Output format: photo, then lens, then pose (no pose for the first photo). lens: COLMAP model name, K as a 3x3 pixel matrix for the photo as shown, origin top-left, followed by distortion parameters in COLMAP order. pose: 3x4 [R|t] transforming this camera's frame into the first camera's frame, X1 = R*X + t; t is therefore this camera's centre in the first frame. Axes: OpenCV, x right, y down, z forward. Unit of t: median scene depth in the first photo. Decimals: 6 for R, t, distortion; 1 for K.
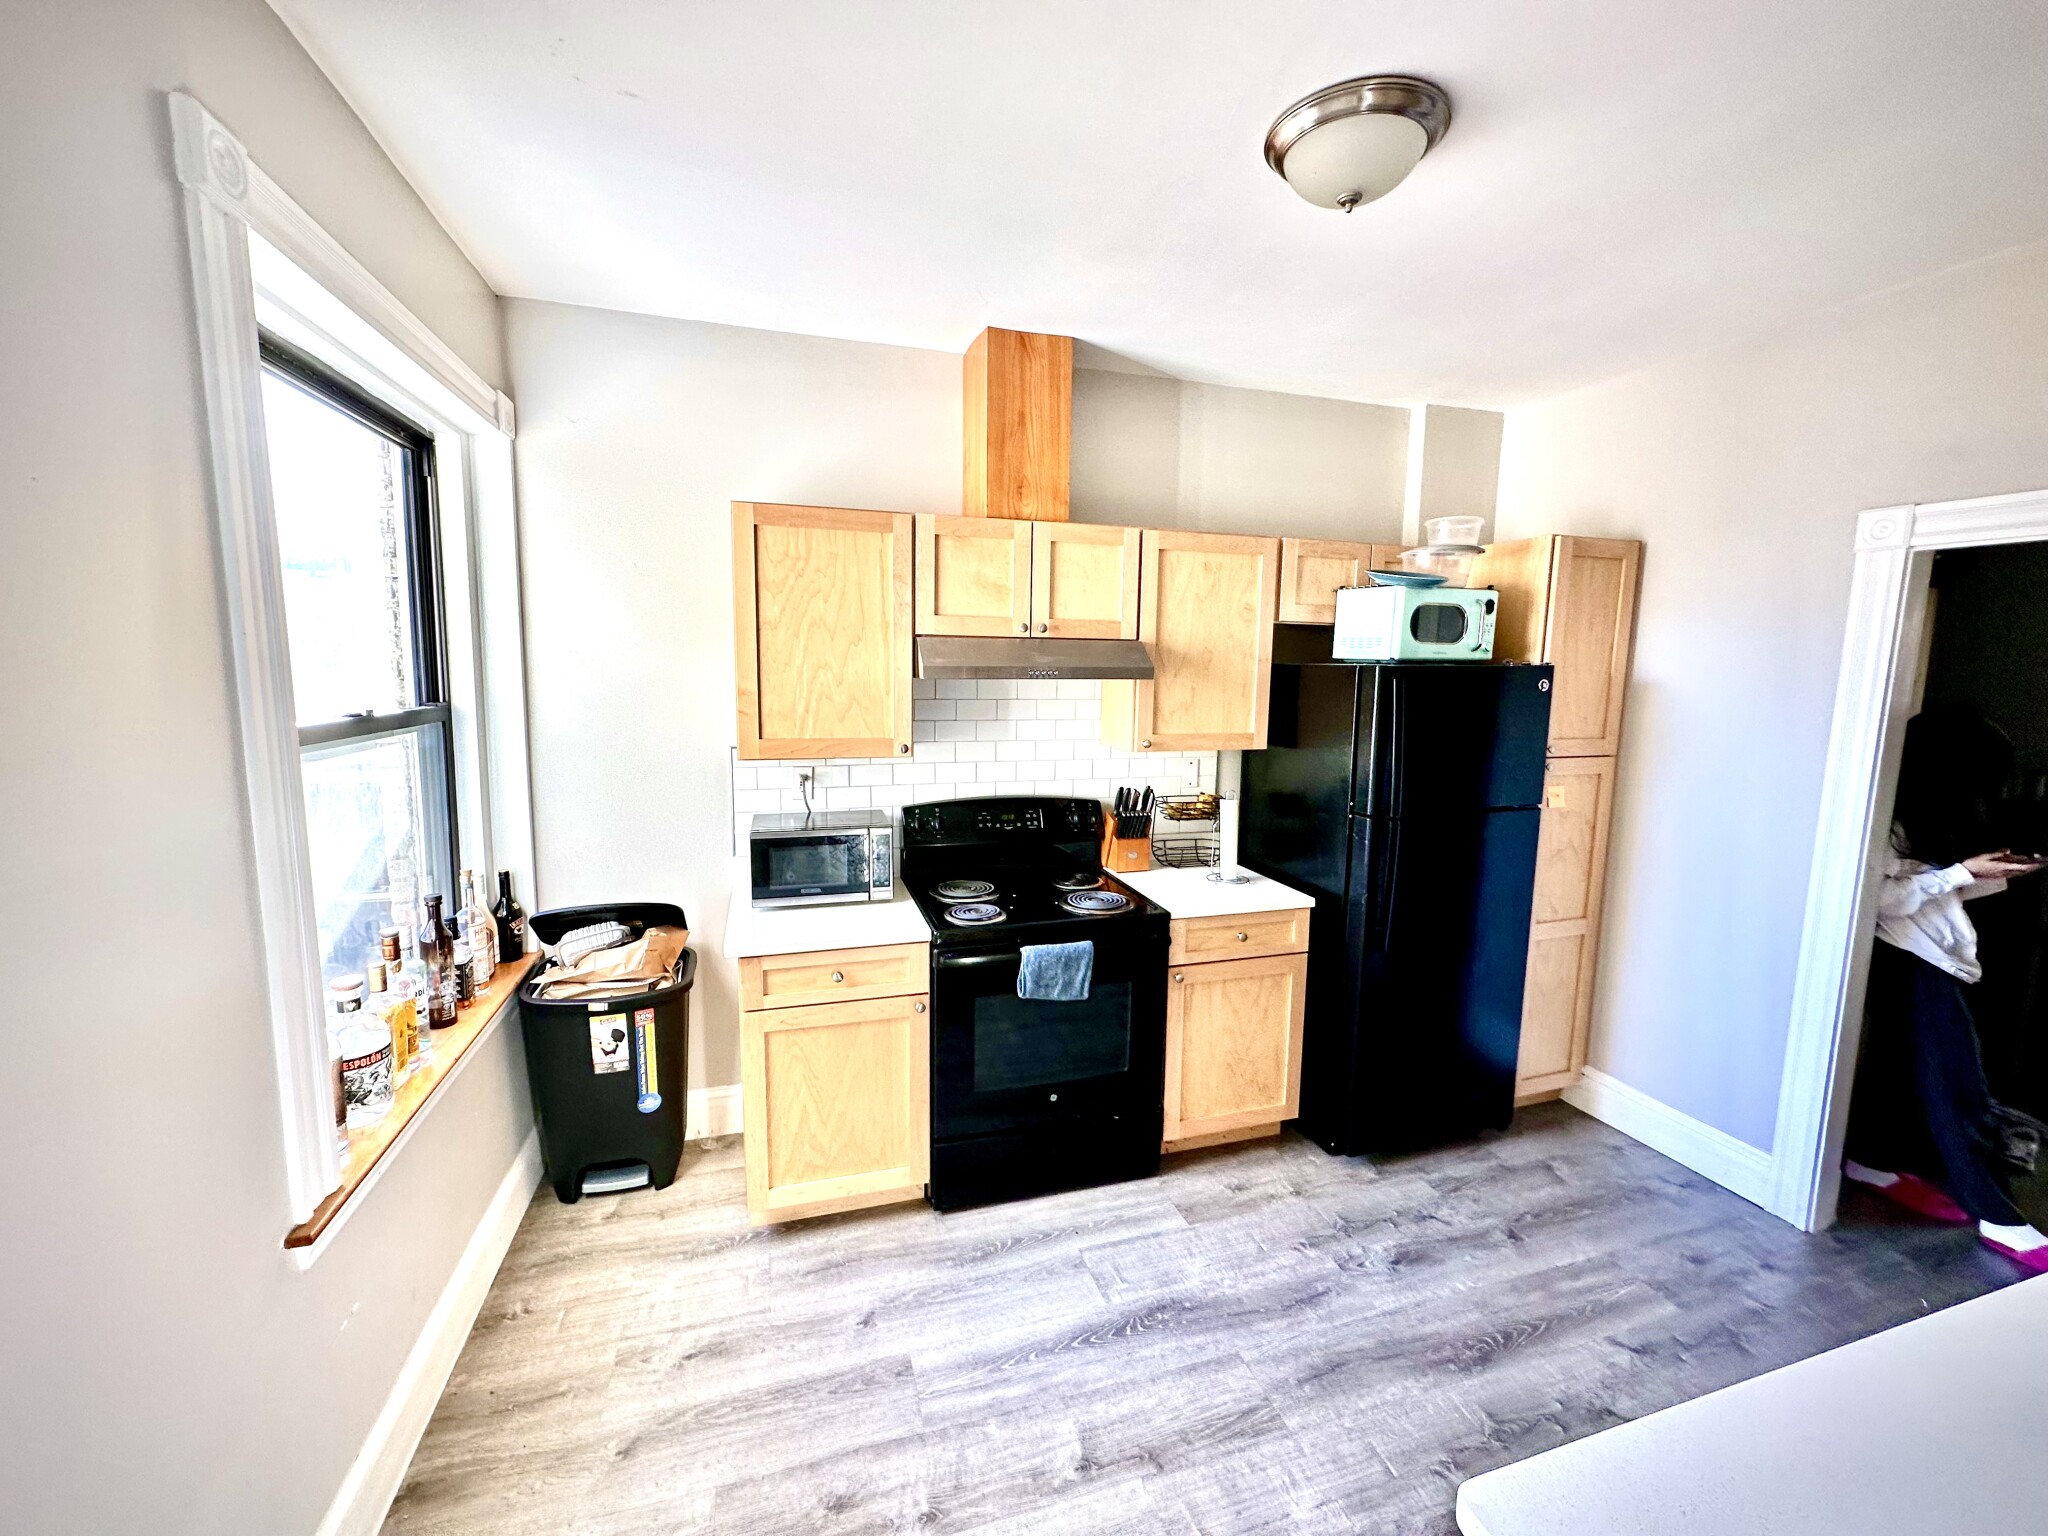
lens RADIAL K [[813.4, 0, 1017.8], [0, 813.4, 765.3], [0, 0, 1]] dist [-0.002633, 0.000515]
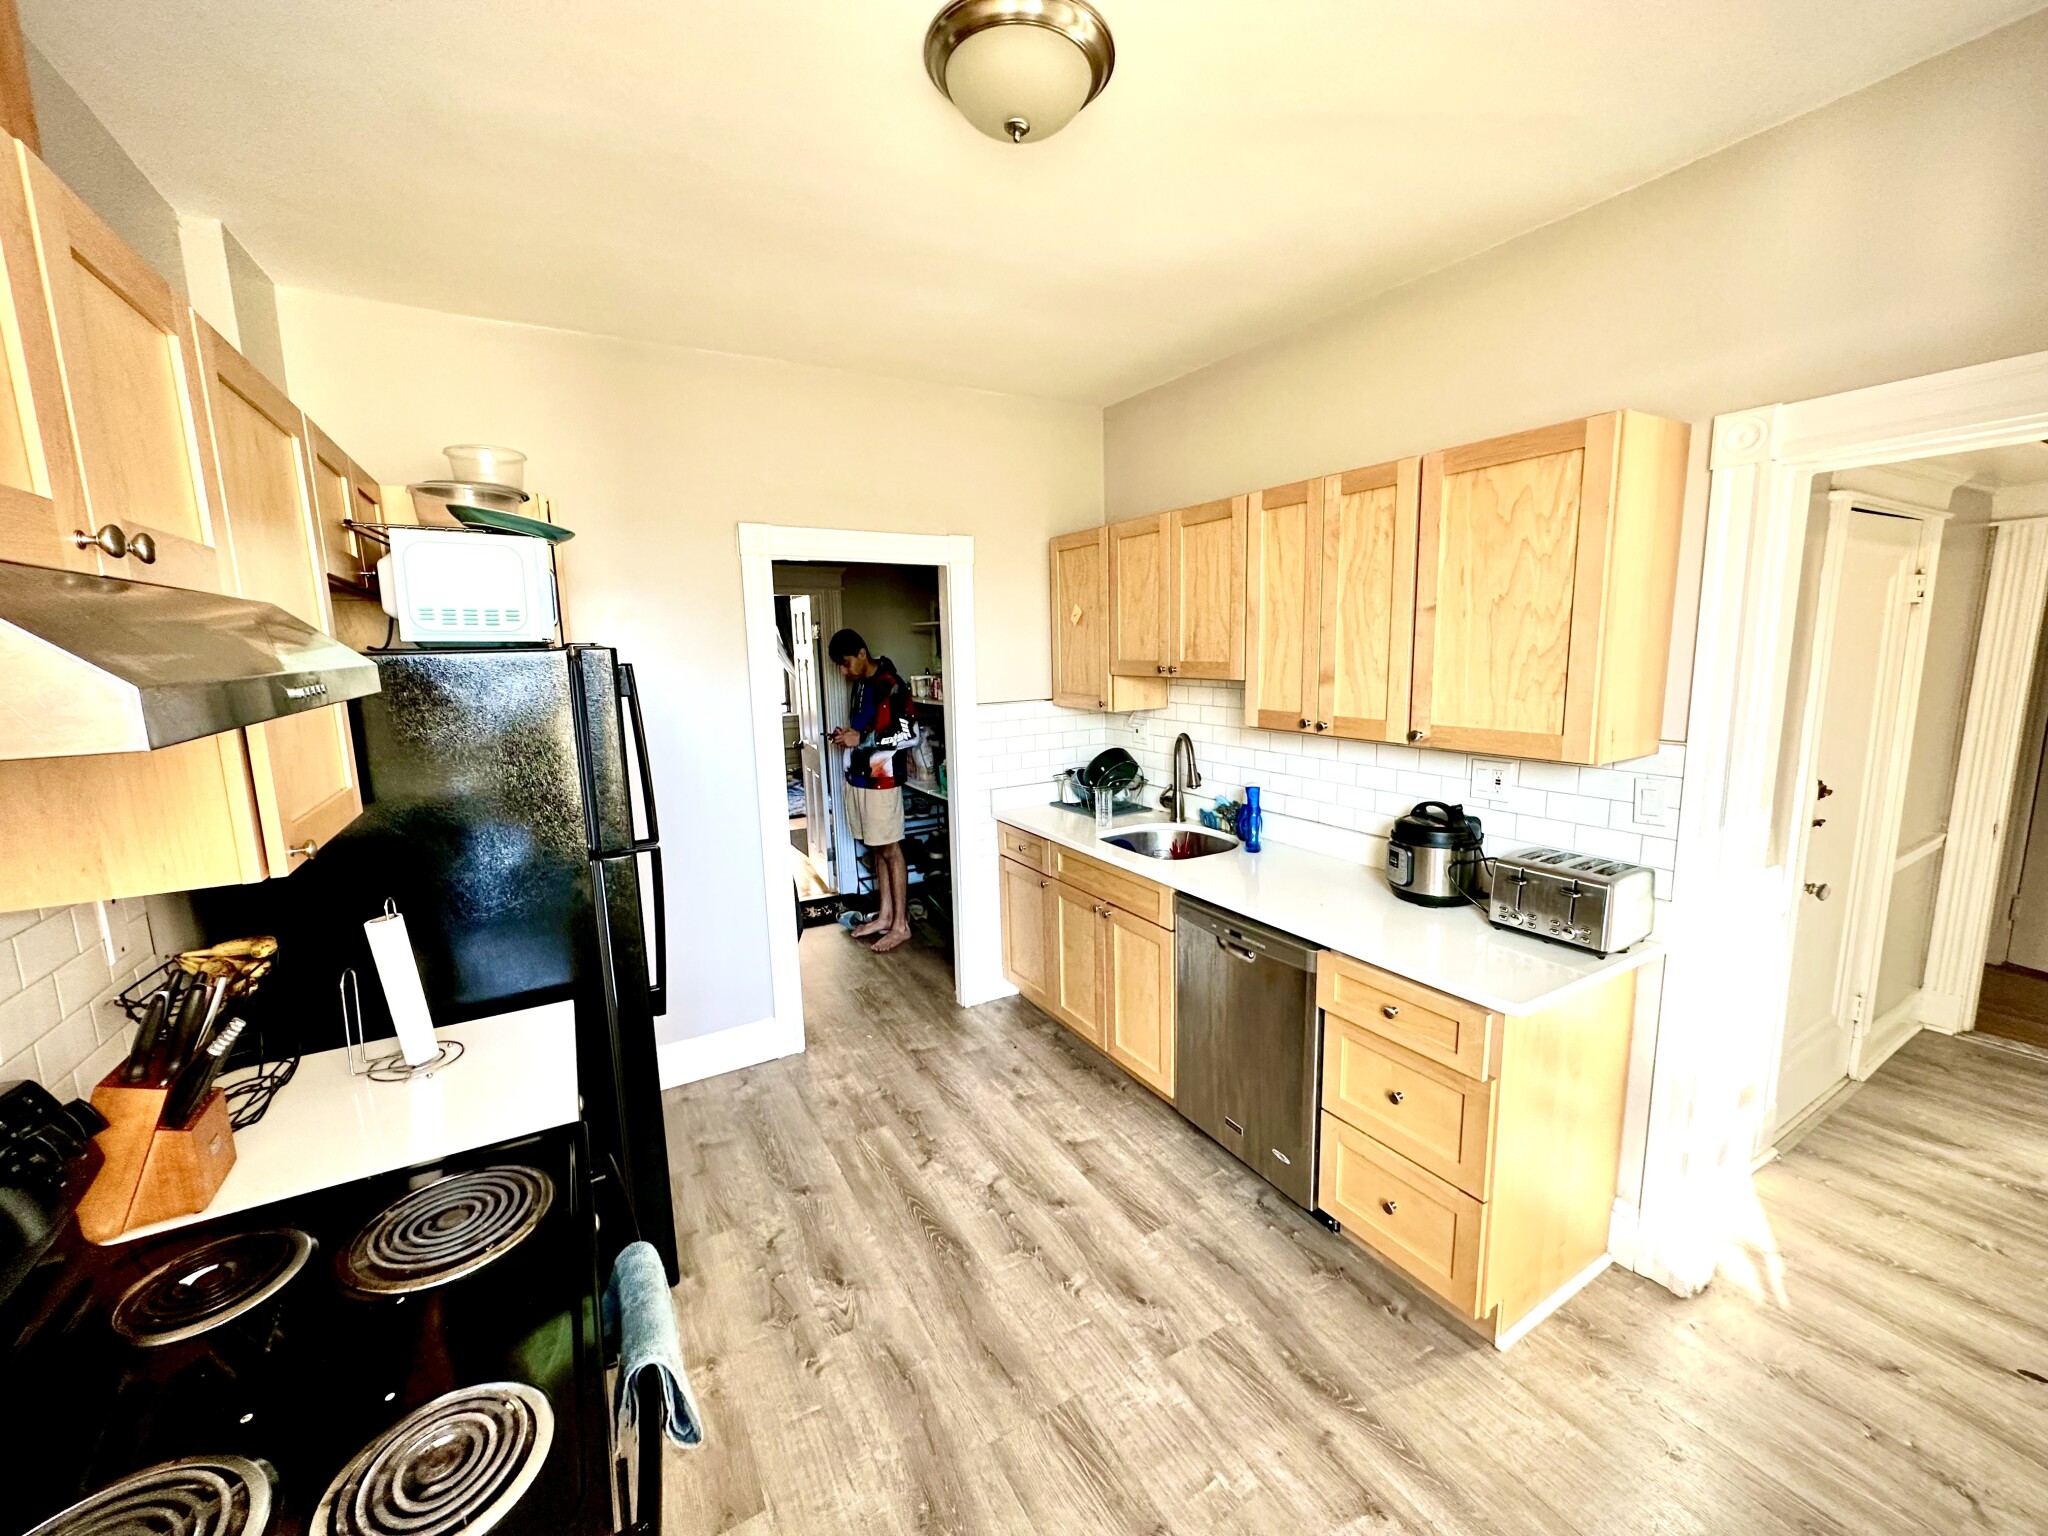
lens RADIAL K [[813.4, 0, 1019.9], [0, 813.4, 766.1], [0, 0, 1]] dist [-0.002633, 0.000515]
pose [[-0.227199, -0.159611, 0.960679, -0.418882], [0.140566, 0.970772, 0.194531, -0.131339], [-0.963650, 0.179237, -0.198122, 0.936440]]
